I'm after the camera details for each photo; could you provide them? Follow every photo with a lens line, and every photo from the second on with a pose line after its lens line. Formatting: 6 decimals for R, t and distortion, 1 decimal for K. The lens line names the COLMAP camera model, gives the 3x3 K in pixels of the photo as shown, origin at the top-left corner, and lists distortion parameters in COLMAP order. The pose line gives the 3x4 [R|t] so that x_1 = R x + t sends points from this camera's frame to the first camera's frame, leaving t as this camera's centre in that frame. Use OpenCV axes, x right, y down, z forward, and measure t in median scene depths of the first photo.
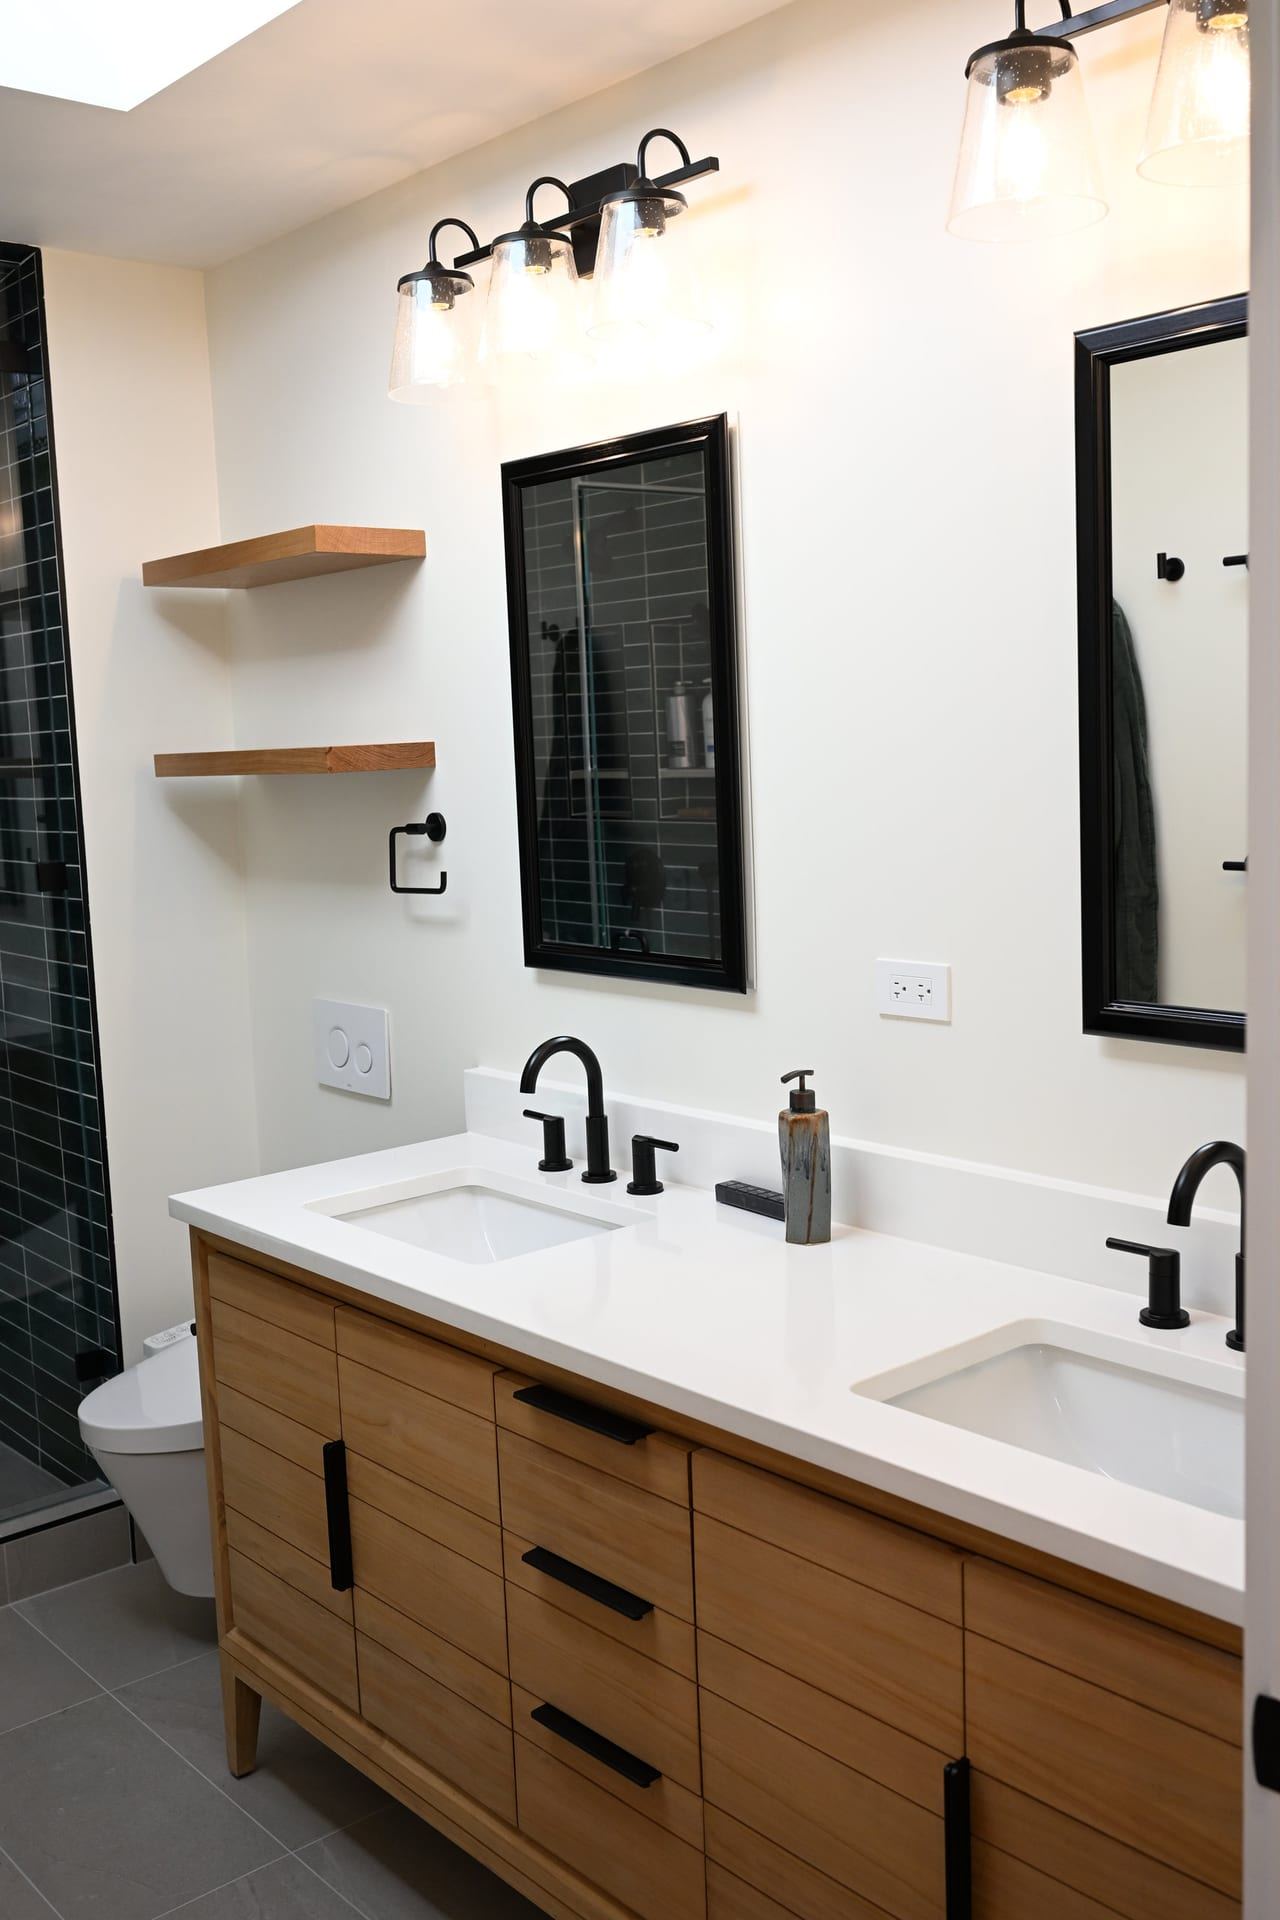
lens RADIAL K [[1818.9, 0, 640.0], [0, 1818.9, 960.0], [0, 0, 1]] dist [-0.008375, -0.012766]
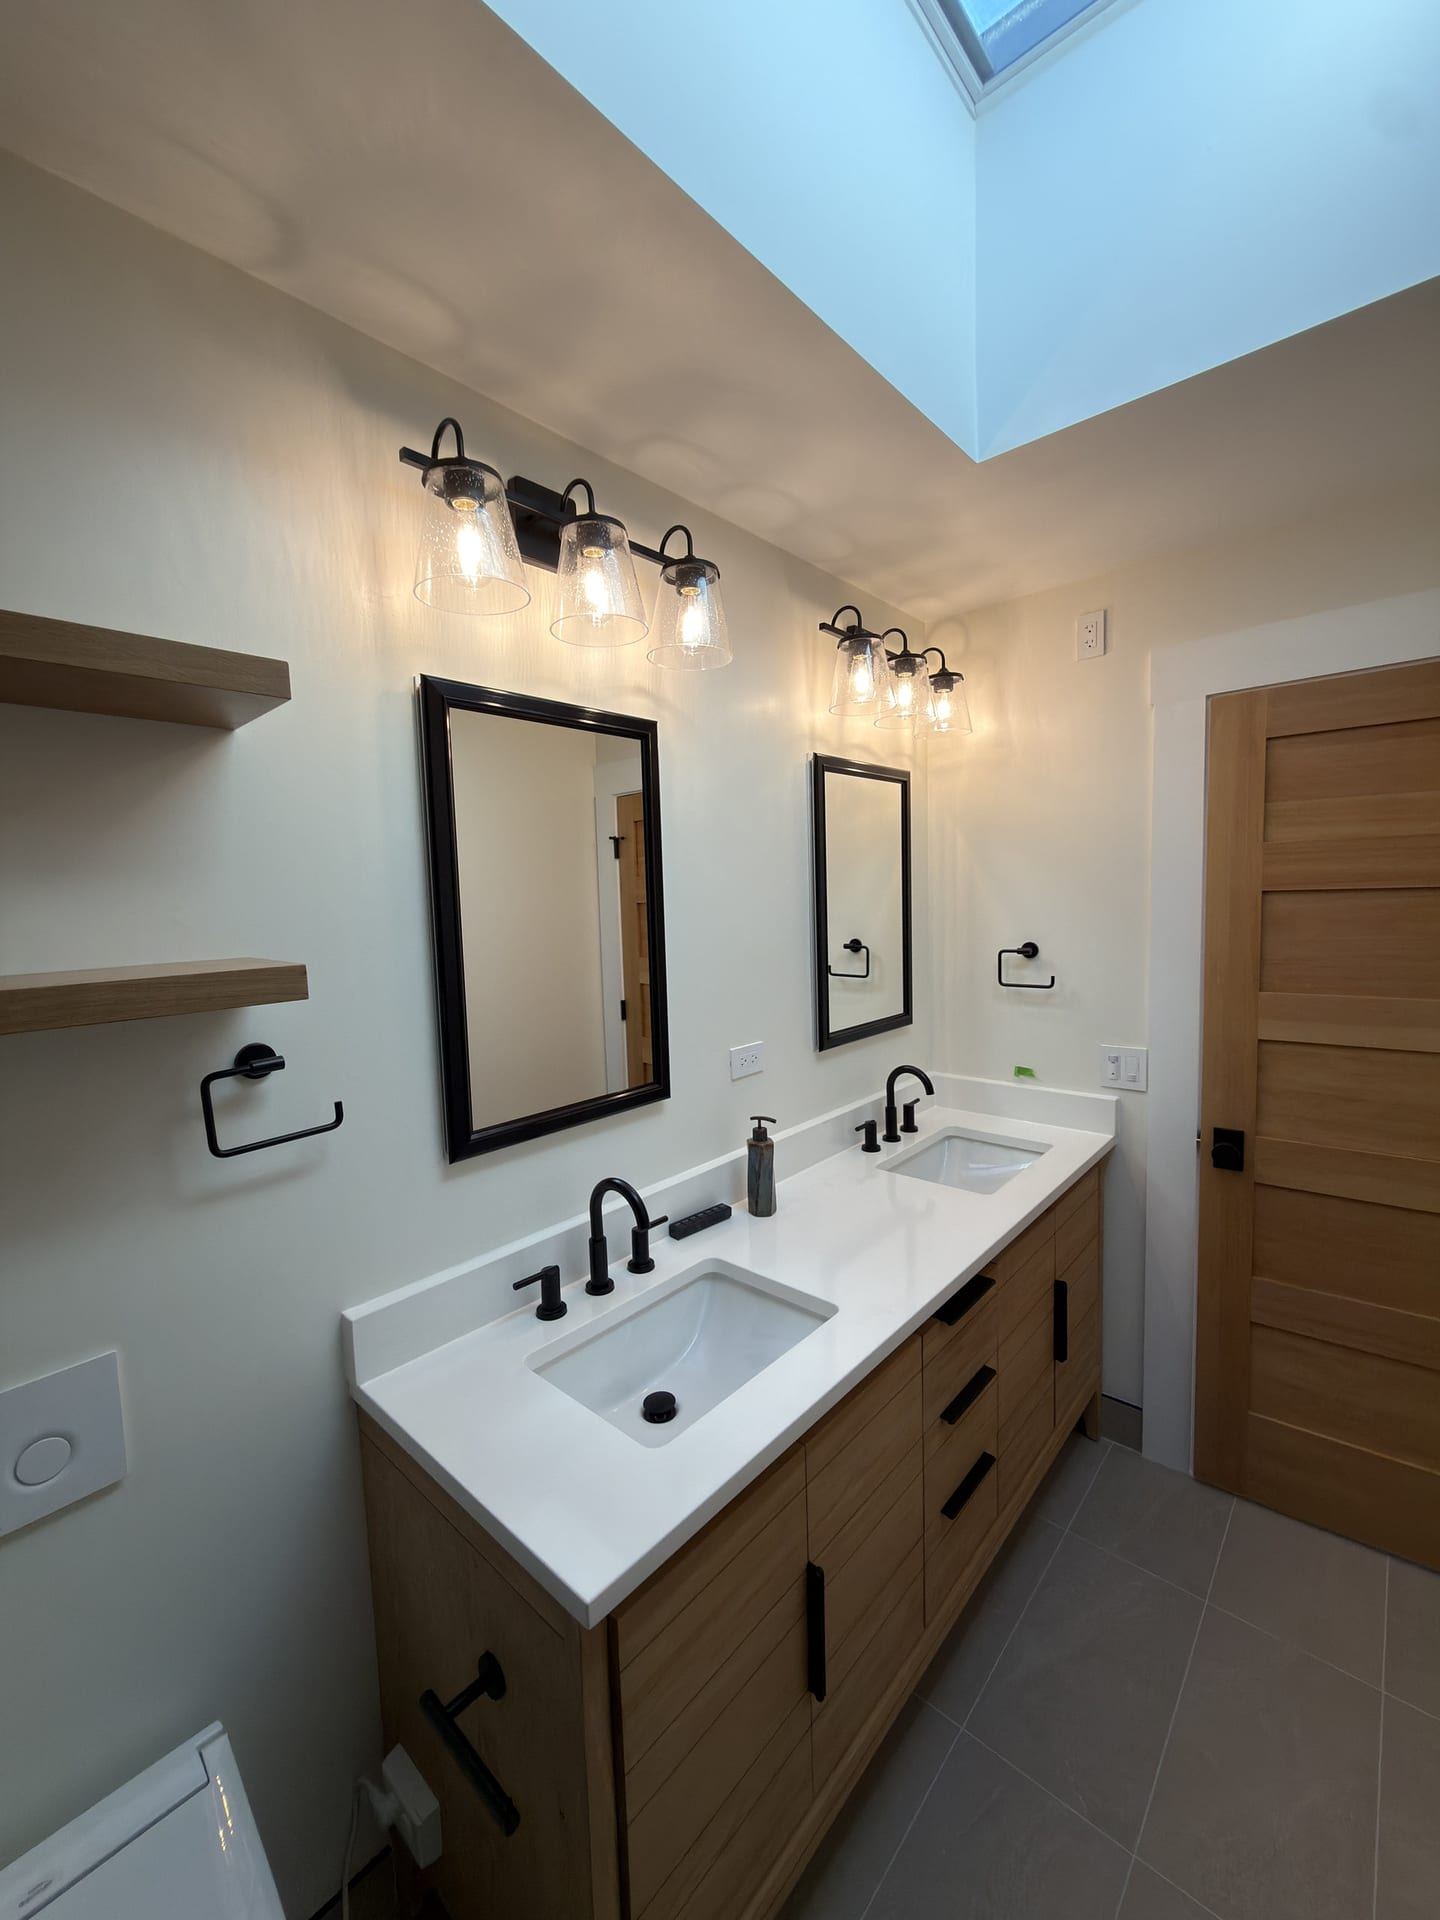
lens RADIAL K [[769.3, 0, 720.0], [0, 769.3, 960.0], [0, 0, 1]] dist [-0.000406, -0.000004]
pose [[-0.117184, -0.044638, 0.992107, -0.520721], [0.162027, 0.984745, 0.063445, -0.115378], [-0.979804, 0.168183, -0.108164, 0.898991]]
